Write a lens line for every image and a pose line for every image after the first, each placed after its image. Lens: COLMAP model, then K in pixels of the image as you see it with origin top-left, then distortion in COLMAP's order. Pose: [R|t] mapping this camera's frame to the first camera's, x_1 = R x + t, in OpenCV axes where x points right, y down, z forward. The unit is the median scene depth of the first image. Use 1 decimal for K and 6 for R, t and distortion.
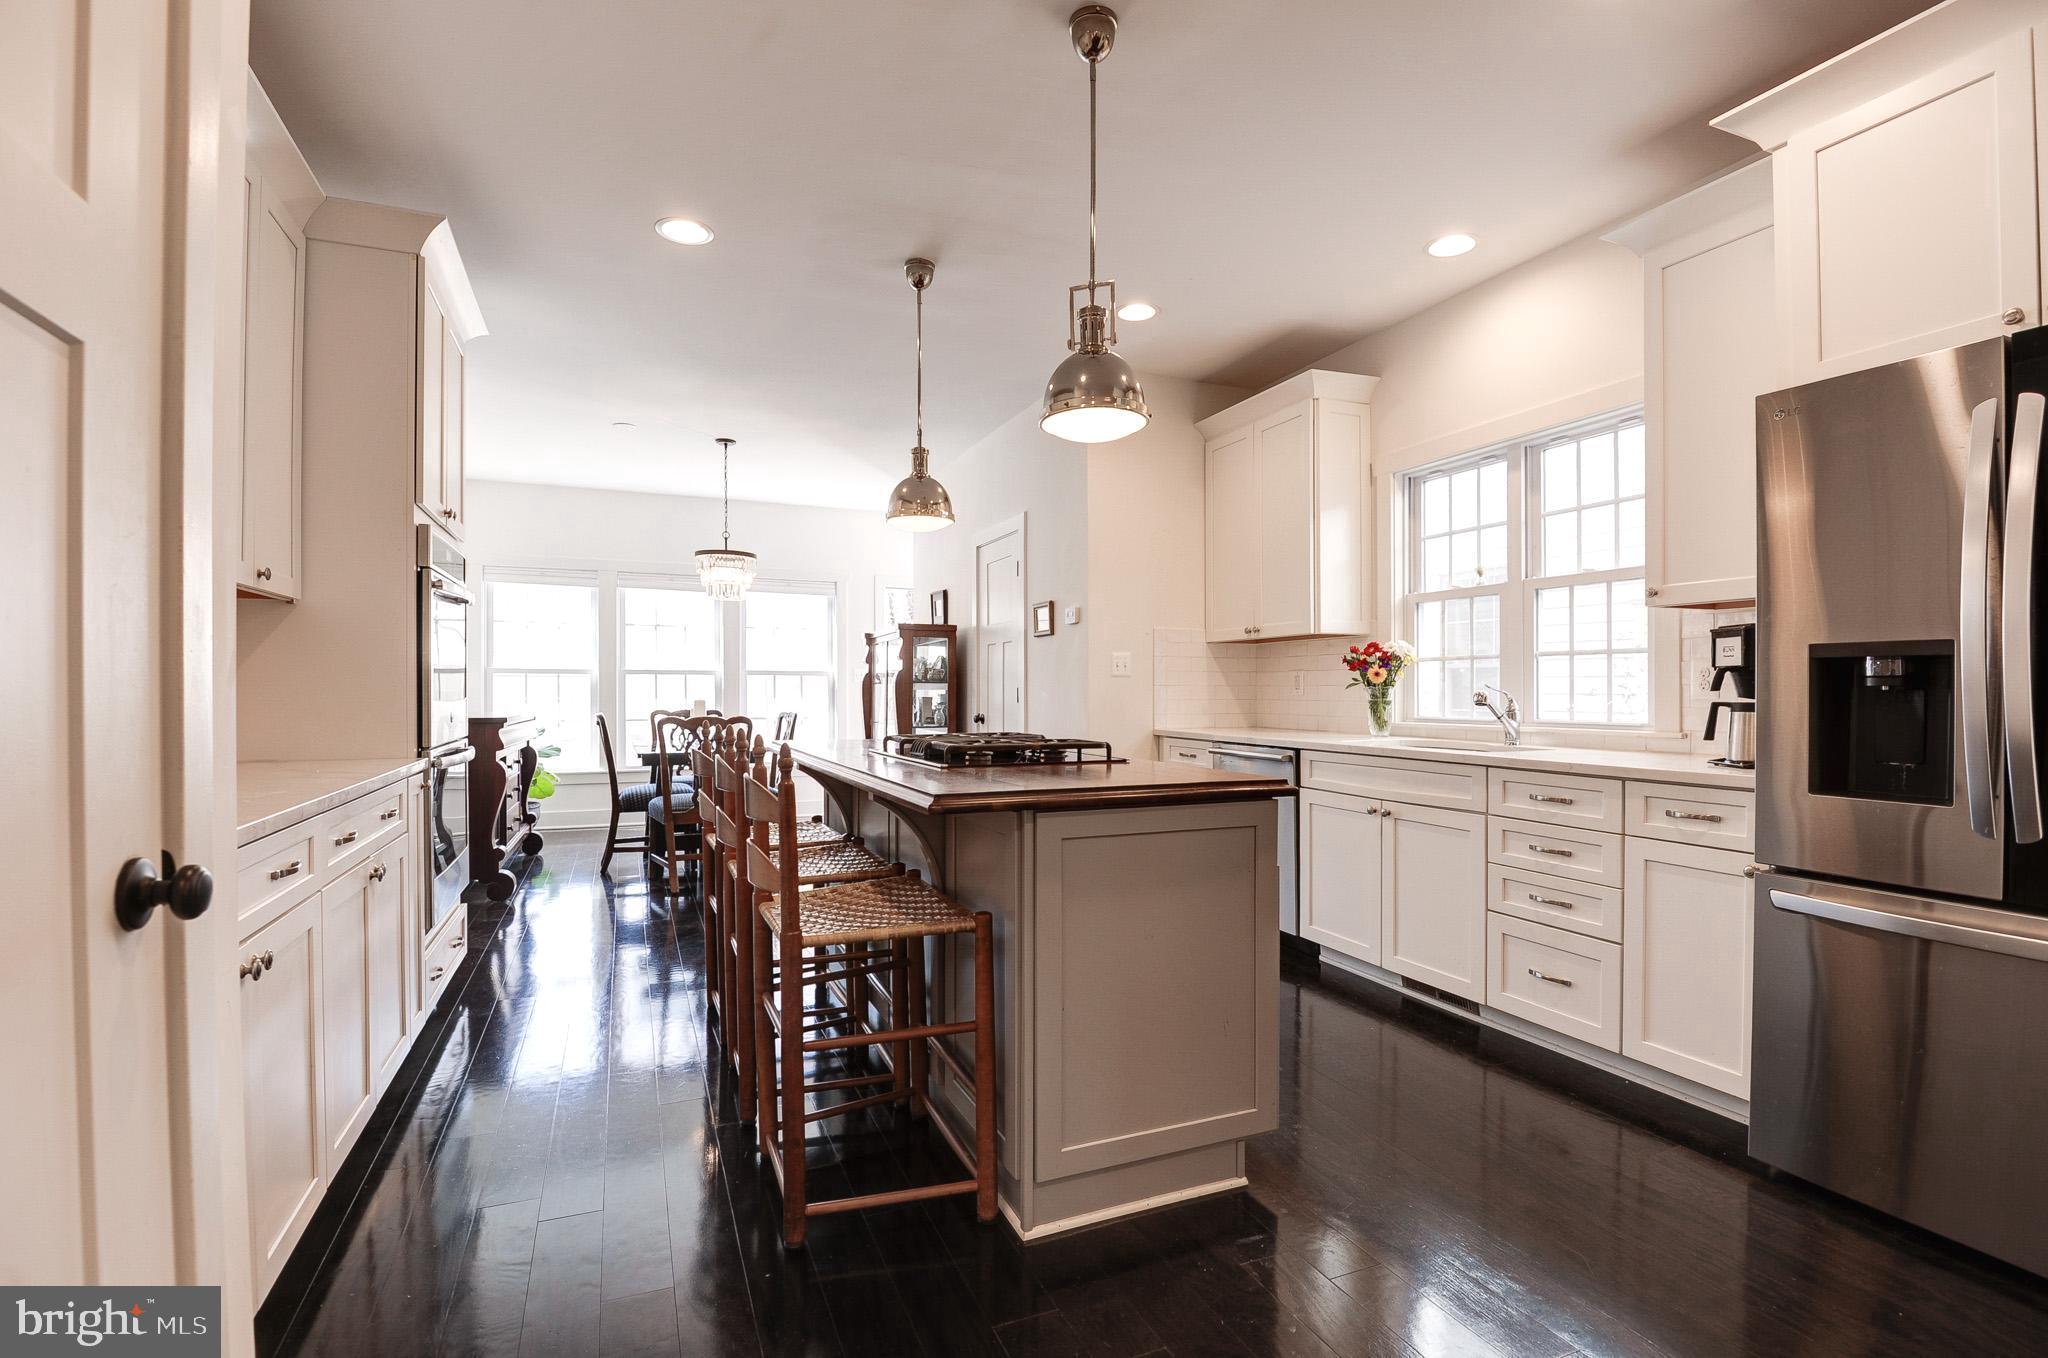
lens RADIAL K [[970.6, 0, 1032.5], [0, 970.6, 689.2], [0, 0, 1]] dist [0.016833, -0.024843]
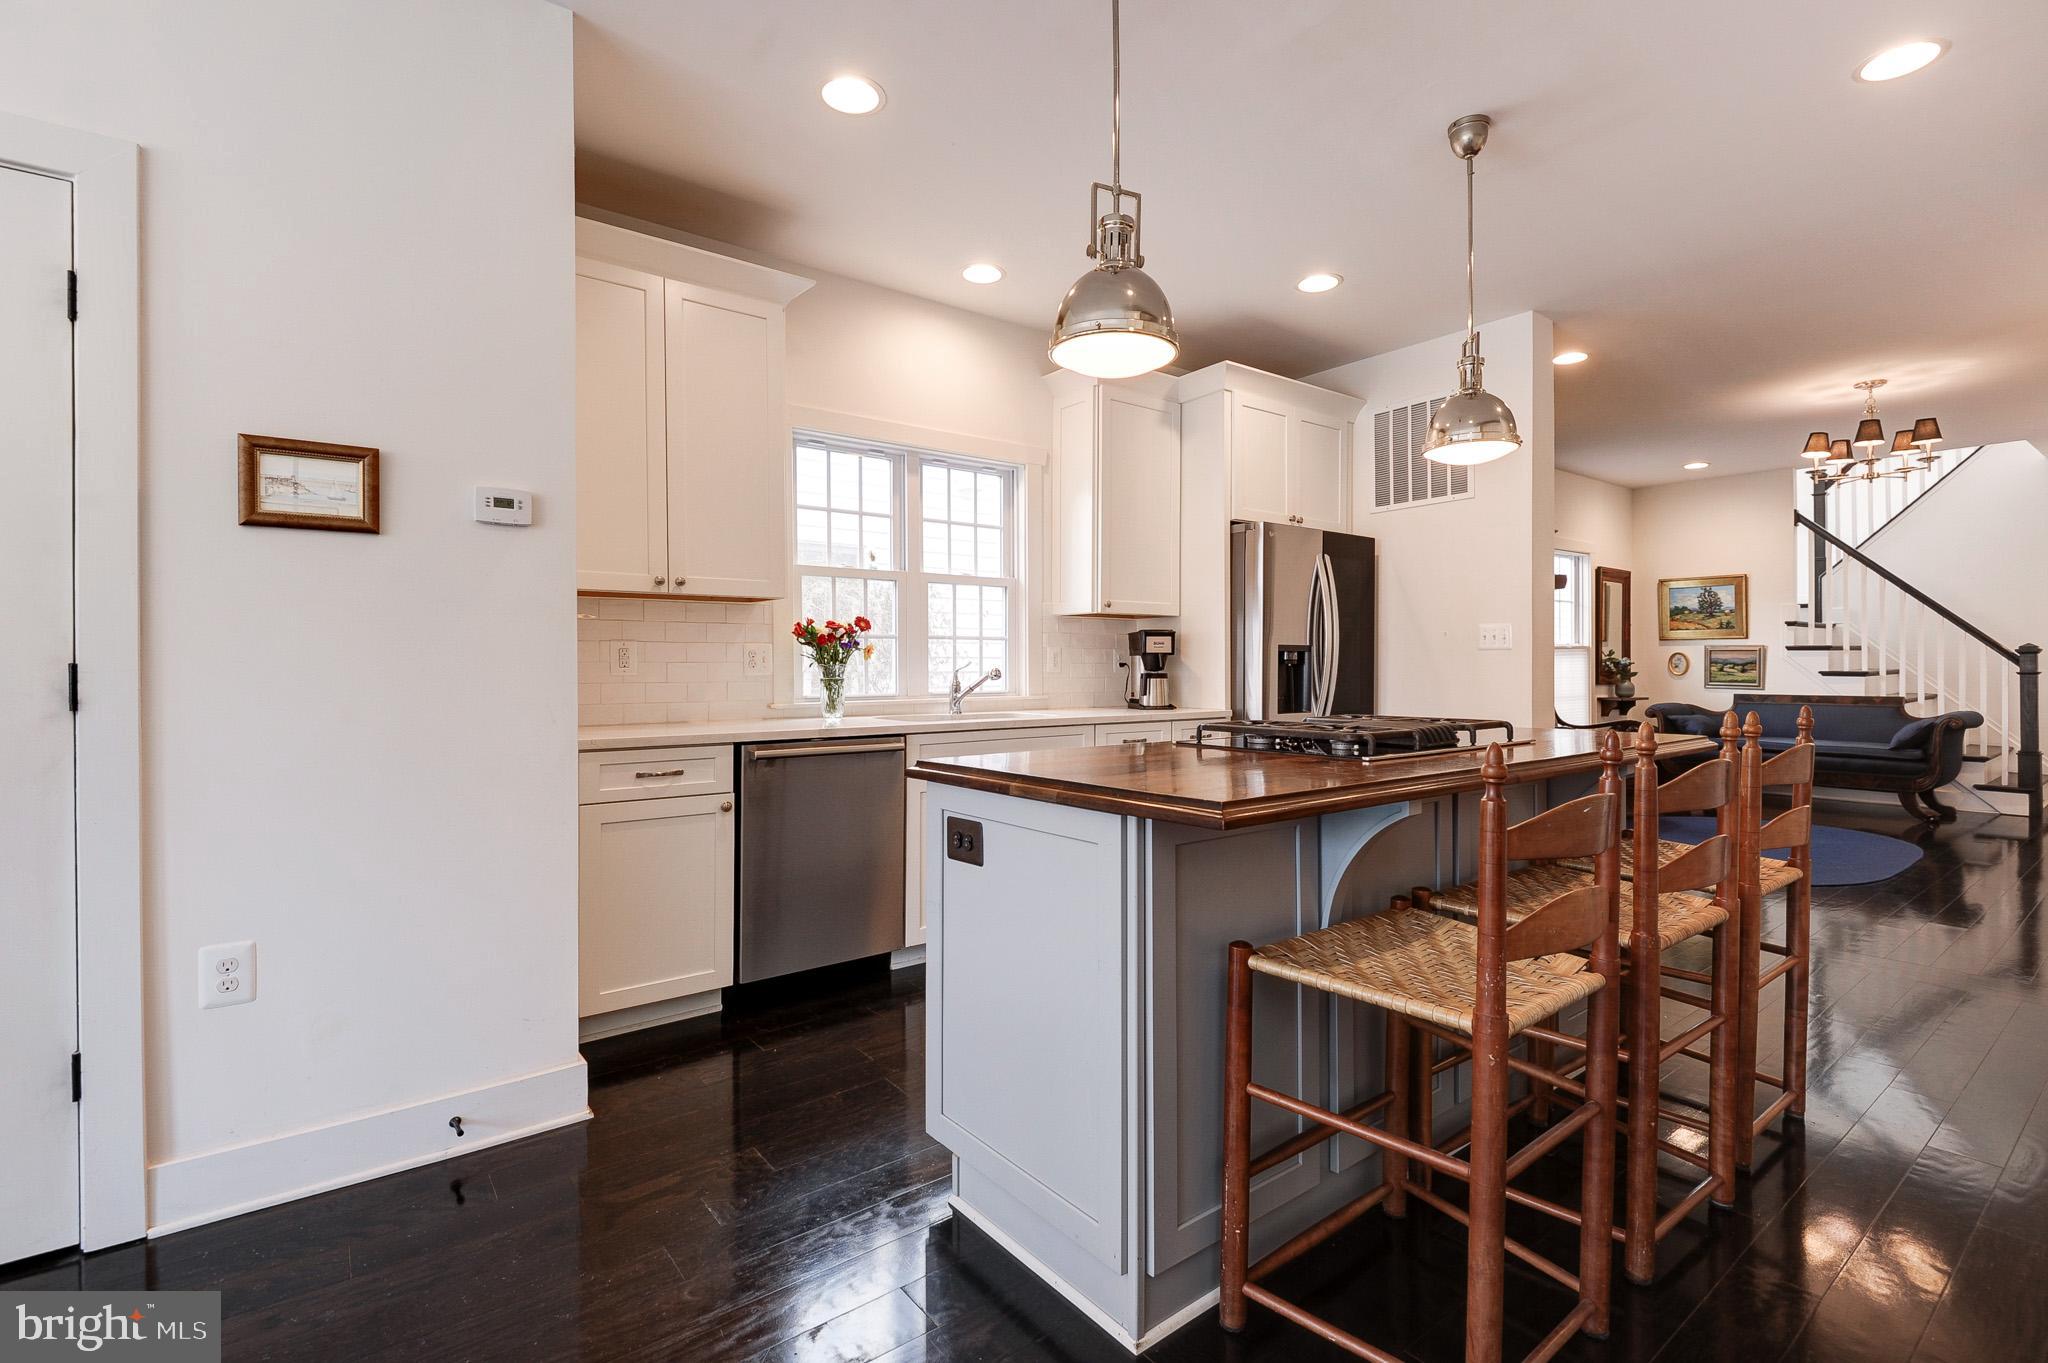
lens RADIAL K [[930.8, 0, 1026.0], [0, 930.8, 667.8], [0, 0, 1]] dist [0.017425, -0.012798]
pose [[-0.244030, 0.000986, 0.969767, -0.539852], [0.002685, 0.999996, -0.000341, 0.002295], [-0.969764, 0.002521, -0.244032, 1.030434]]
